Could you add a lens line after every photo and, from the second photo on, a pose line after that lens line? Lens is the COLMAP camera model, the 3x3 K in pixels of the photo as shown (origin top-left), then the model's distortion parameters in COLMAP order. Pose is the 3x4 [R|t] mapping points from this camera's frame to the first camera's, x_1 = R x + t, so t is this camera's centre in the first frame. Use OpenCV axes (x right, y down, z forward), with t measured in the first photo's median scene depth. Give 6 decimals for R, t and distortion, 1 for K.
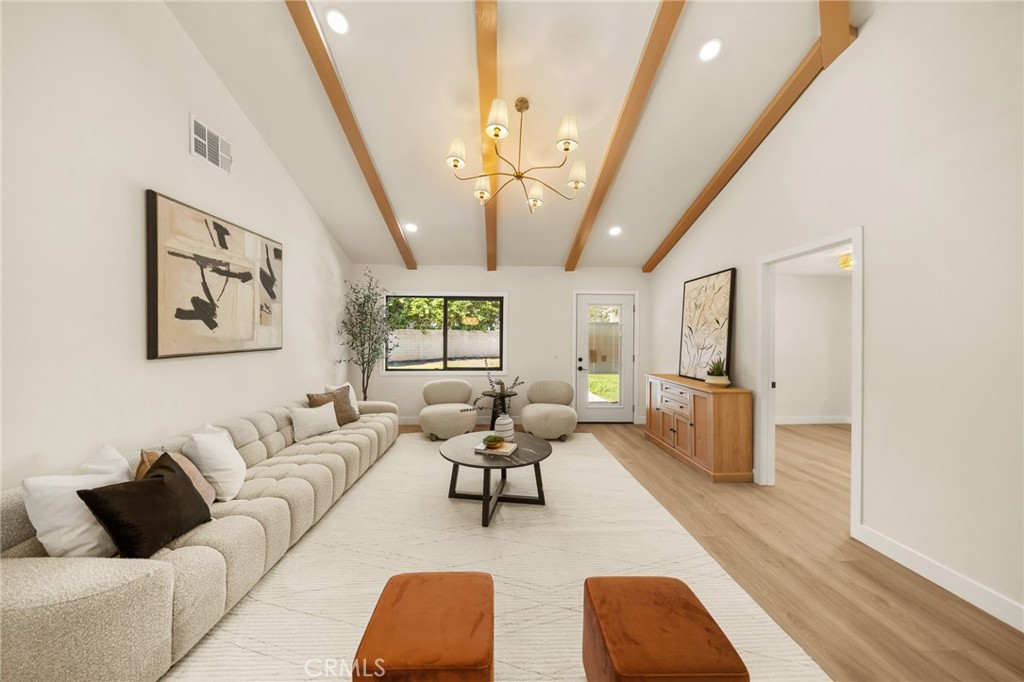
lens RADIAL K [[340.6, 0, 510.3], [0, 340.6, 338.7], [0, 0, 1]] dist [-0.000691, -0.000165]
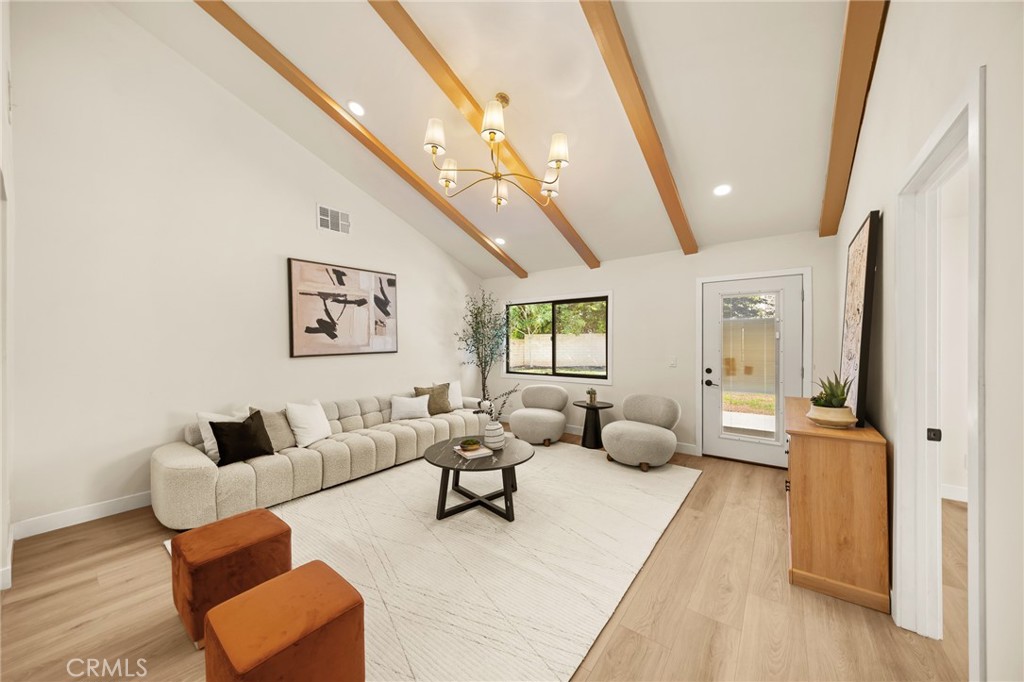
lens RADIAL K [[352.3, 0, 512.7], [0, 352.3, 347.4], [0, 0, 1]] dist [0.000931, -0.000072]
pose [[0.775595, 0.000358, -0.631231, 0.659878], [0.006428, 0.999944, 0.008465, 0.001537], [0.631198, -0.010623, 0.775549, 0.237954]]
